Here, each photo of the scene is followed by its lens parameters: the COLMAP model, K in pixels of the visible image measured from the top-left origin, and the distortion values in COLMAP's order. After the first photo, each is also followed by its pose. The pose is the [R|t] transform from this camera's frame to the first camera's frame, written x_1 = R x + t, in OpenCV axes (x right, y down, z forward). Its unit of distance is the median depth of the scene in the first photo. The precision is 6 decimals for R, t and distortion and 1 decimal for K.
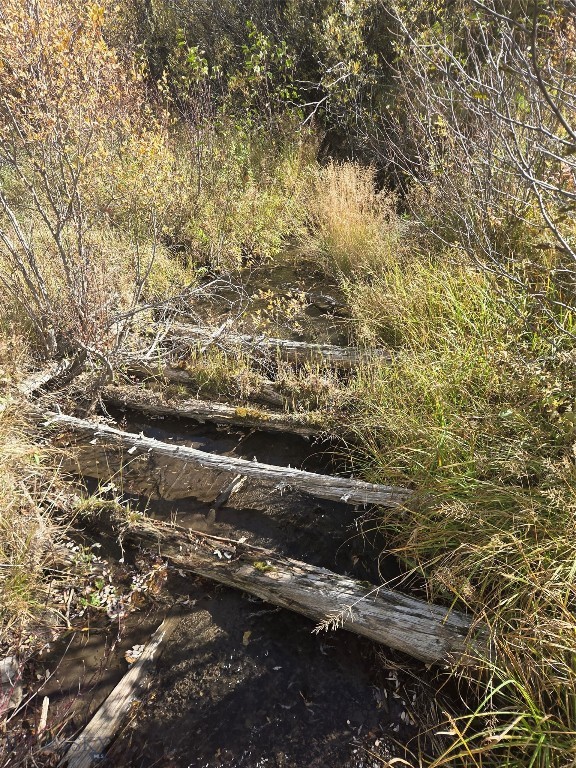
lens RADIAL K [[523.0, 0, 303.6], [0, 523.0, 382.0], [0, 0, 1]] dist [0.058787, -0.000390]
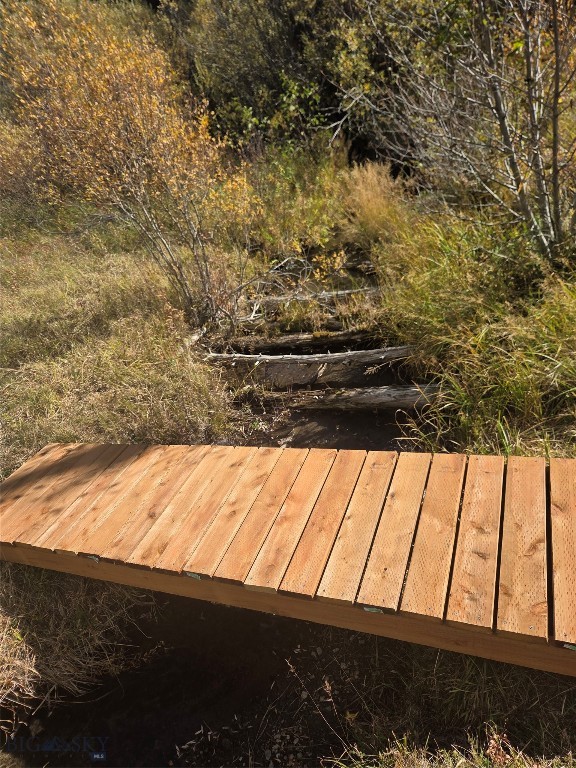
lens RADIAL K [[522.2, 0, 288.0], [0, 522.2, 384.0], [0, 0, 1]] dist [0.003514, 0.000413]
pose [[0.974768, -0.149325, -0.165922, 0.033067], [0.148759, 0.988746, -0.015907, 0.196629], [0.166430, -0.009177, 0.986011, -0.528223]]
